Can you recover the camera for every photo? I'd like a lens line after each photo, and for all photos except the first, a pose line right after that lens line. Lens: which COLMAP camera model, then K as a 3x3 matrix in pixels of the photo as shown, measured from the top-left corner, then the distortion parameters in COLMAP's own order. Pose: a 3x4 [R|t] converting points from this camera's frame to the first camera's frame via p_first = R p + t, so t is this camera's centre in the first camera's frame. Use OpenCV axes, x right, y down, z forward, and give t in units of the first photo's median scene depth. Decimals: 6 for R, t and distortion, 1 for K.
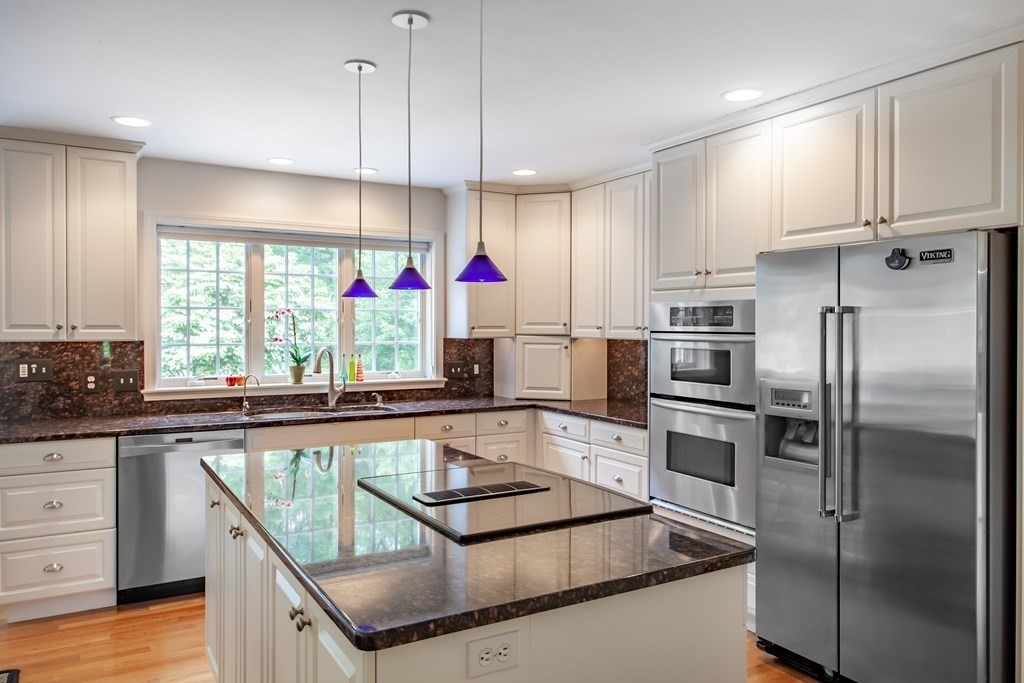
lens RADIAL K [[717.5, 0, 506.0], [0, 717.5, 336.0], [0, 0, 1]] dist [-0.009428, 0.001169]
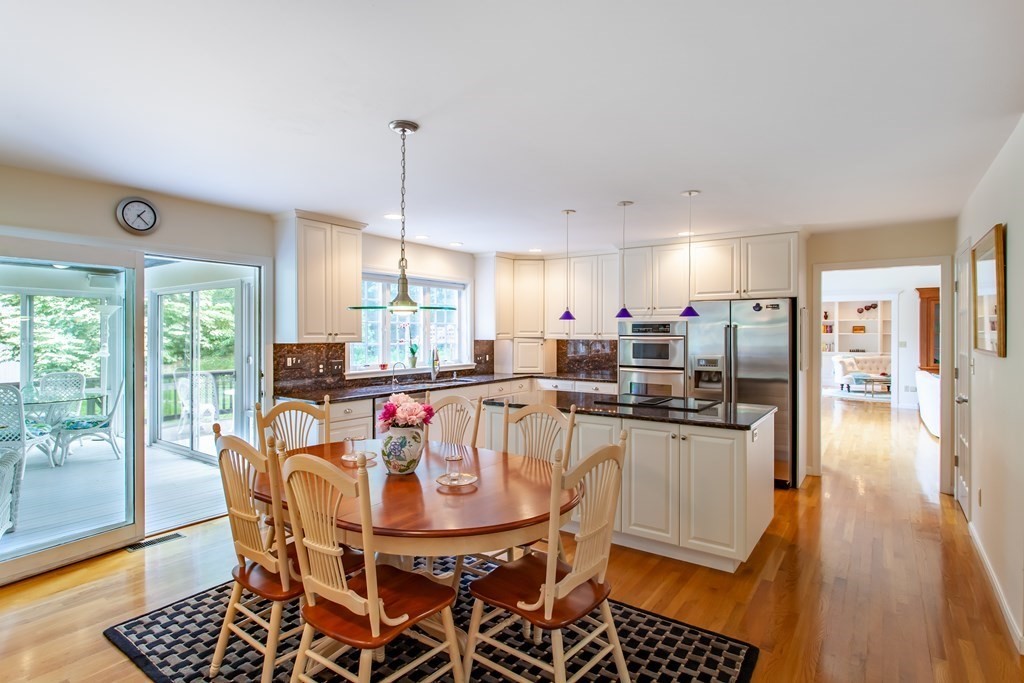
lens RADIAL K [[532.6, 0, 509.1], [0, 532.6, 336.4], [0, 0, 1]] dist [0.000123, 0.001634]
pose [[0.912415, -0.004756, 0.409238, -0.658583], [0.007683, 0.999955, -0.005508, 0.002365], [-0.409194, 0.008169, 0.912411, -0.252060]]
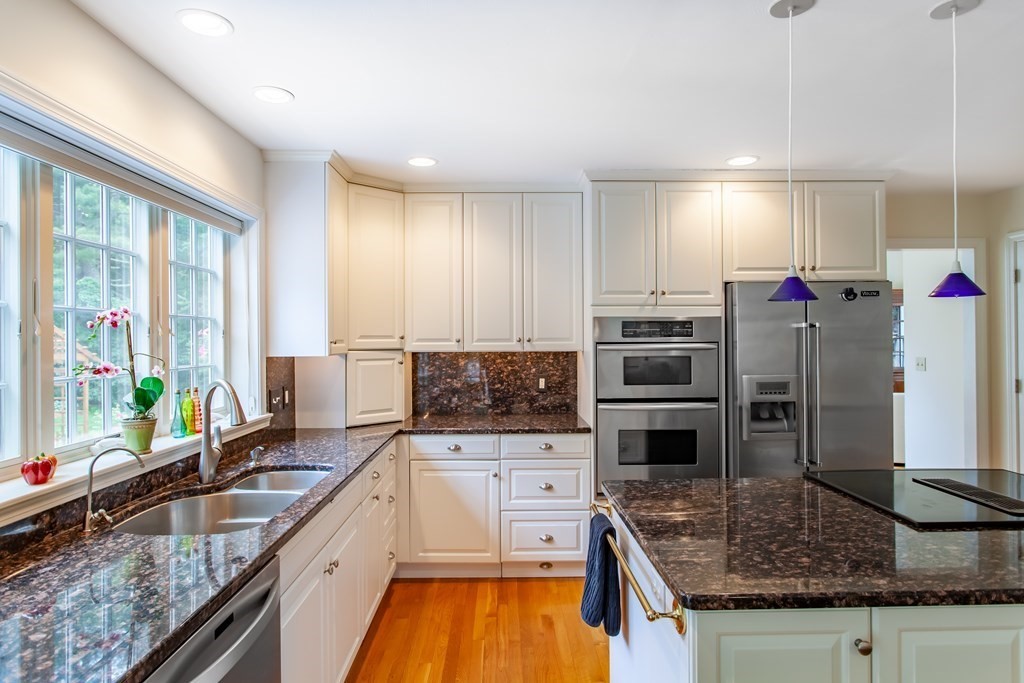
lens RADIAL K [[590.5, 0, 515.5], [0, 590.5, 334.3], [0, 0, 1]] dist [-0.002010, 0.000709]
pose [[0.490463, 0.000307, 0.871462, -0.591545], [0.020370, 0.999723, -0.011817, -0.010024], [-0.871224, 0.023547, 0.490320, 0.605925]]
